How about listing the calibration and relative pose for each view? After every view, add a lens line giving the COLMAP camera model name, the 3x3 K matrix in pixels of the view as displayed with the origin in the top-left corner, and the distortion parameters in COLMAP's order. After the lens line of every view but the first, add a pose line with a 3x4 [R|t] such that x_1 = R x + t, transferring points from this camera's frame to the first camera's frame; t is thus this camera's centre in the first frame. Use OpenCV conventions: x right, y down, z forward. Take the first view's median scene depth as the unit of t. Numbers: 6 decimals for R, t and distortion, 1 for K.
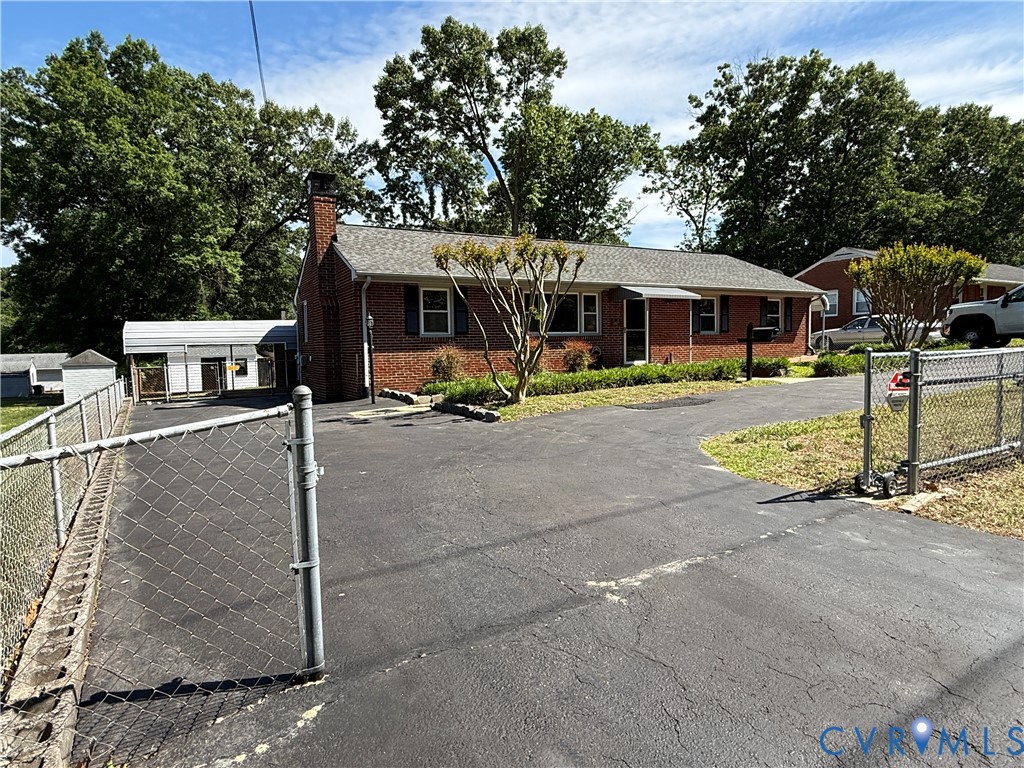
lens RADIAL K [[589.3, 0, 512.0], [0, 589.3, 384.0], [0, 0, 1]] dist [0.002600, 0.000941]
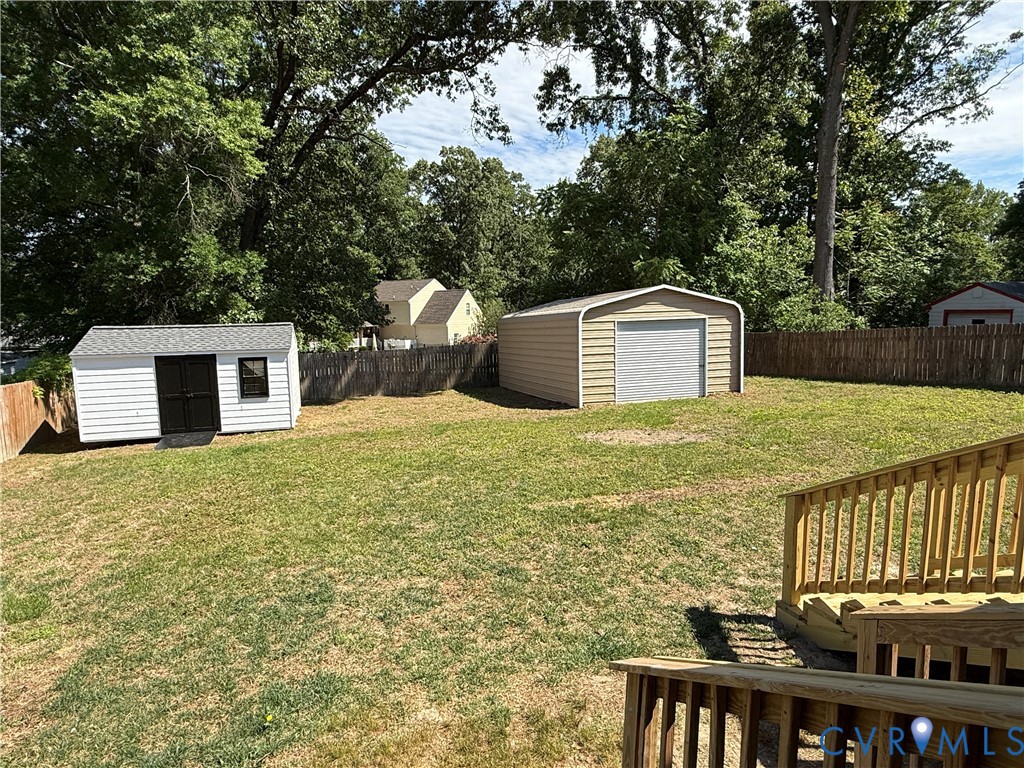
lens RADIAL K [[589.3, 0, 512.0], [0, 589.3, 384.0], [0, 0, 1]] dist [0.002600, 0.000941]
pose [[0.978542, 0.038693, -0.202380, -0.199388], [-0.025535, 0.997411, 0.067227, -0.058149], [0.204458, -0.060617, 0.976997, 0.646394]]
